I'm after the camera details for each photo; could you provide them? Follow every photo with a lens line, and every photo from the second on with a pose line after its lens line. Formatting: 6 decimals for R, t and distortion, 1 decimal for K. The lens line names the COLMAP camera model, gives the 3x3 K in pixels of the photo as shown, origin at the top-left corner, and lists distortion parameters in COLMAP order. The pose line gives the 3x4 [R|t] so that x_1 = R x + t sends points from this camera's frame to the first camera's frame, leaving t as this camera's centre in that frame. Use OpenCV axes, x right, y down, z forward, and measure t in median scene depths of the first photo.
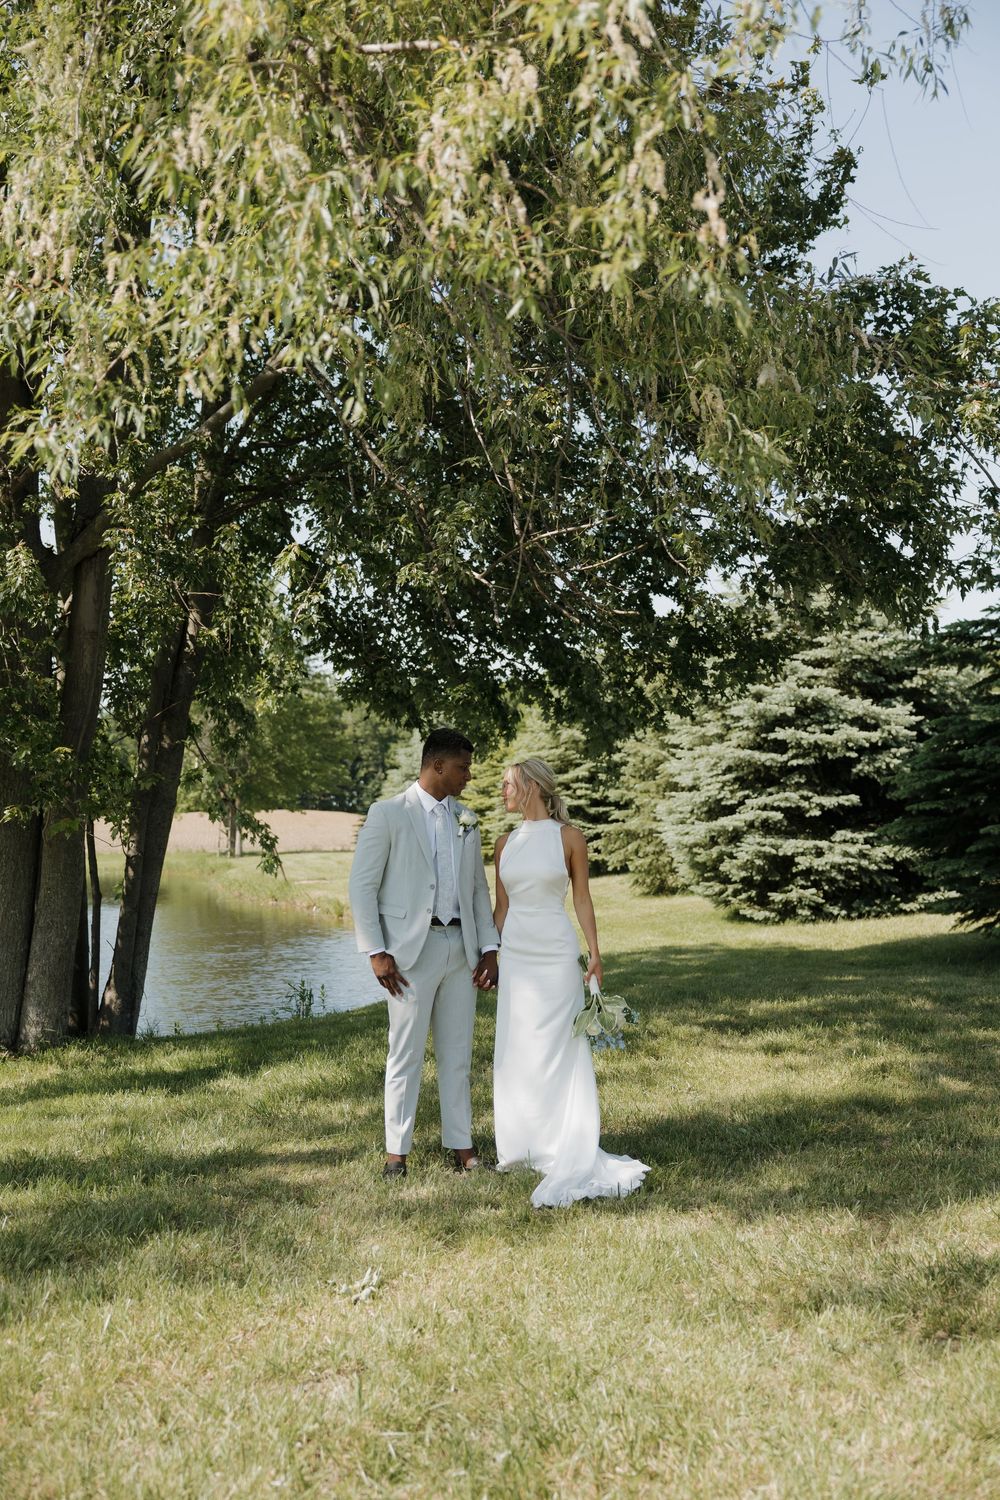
lens RADIAL K [[1763.7, 0, 499.8], [0, 1763.7, 750.0], [0, 0, 1]] dist [0.019173, 0.000000]
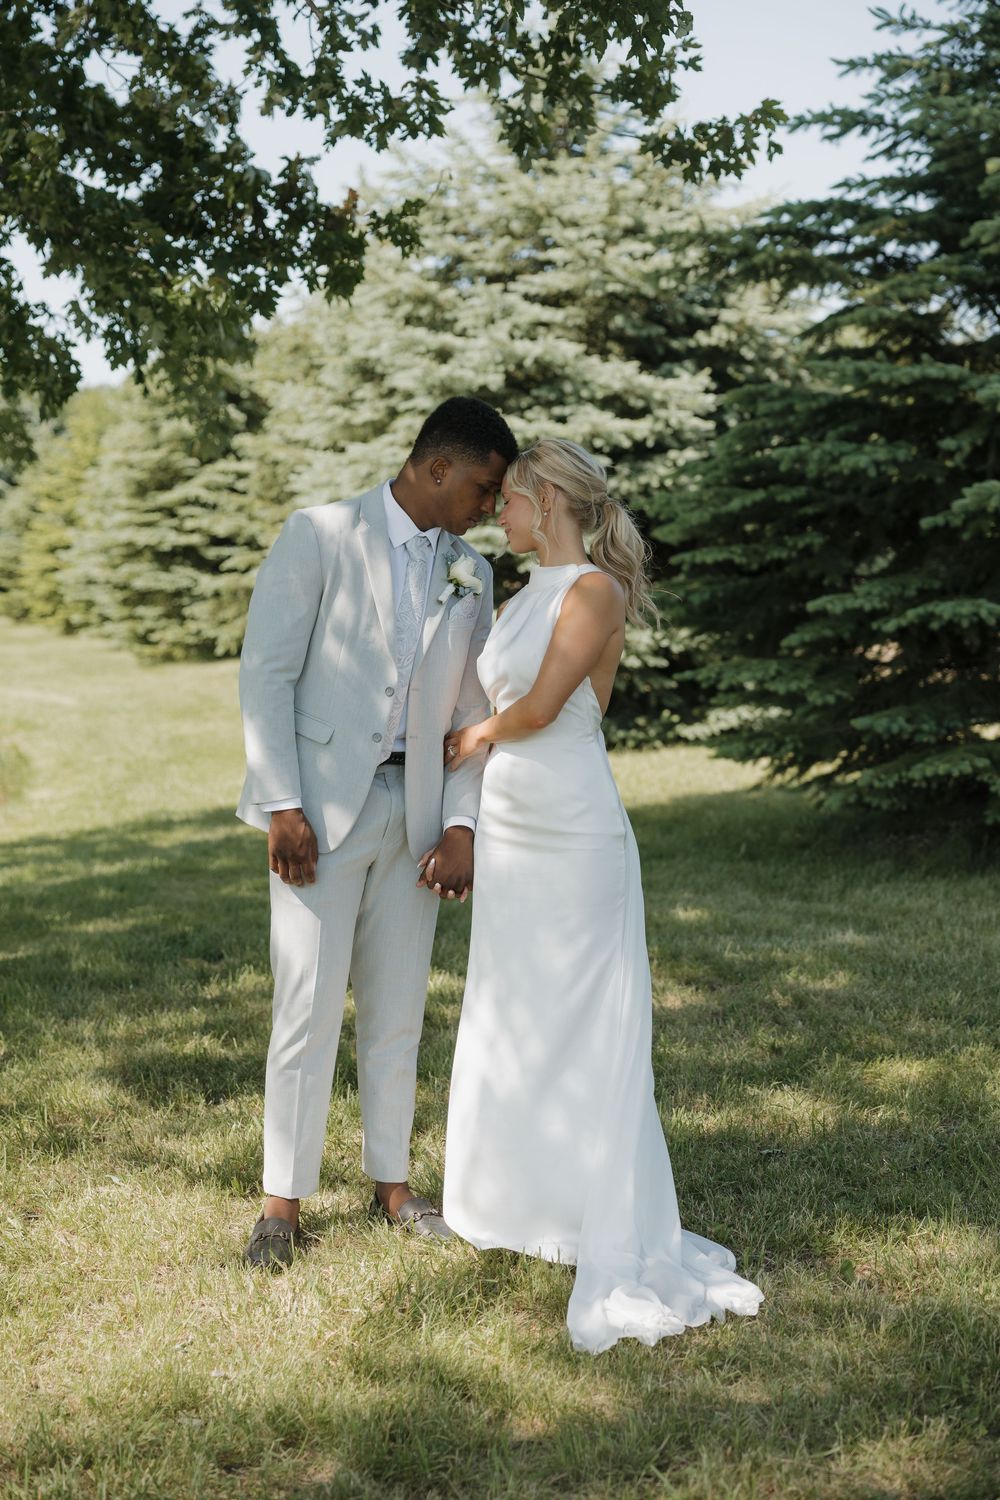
lens RADIAL K [[2466.6, 0, 499.6], [0, 2466.6, 750.3], [0, 0, 1]] dist [-0.032514, 0.000000]
pose [[0.991177, 0.002208, 0.132524, 0.062383], [-0.017440, 0.993341, 0.113887, 0.005032], [-0.131390, -0.115194, 0.984615, 0.216570]]
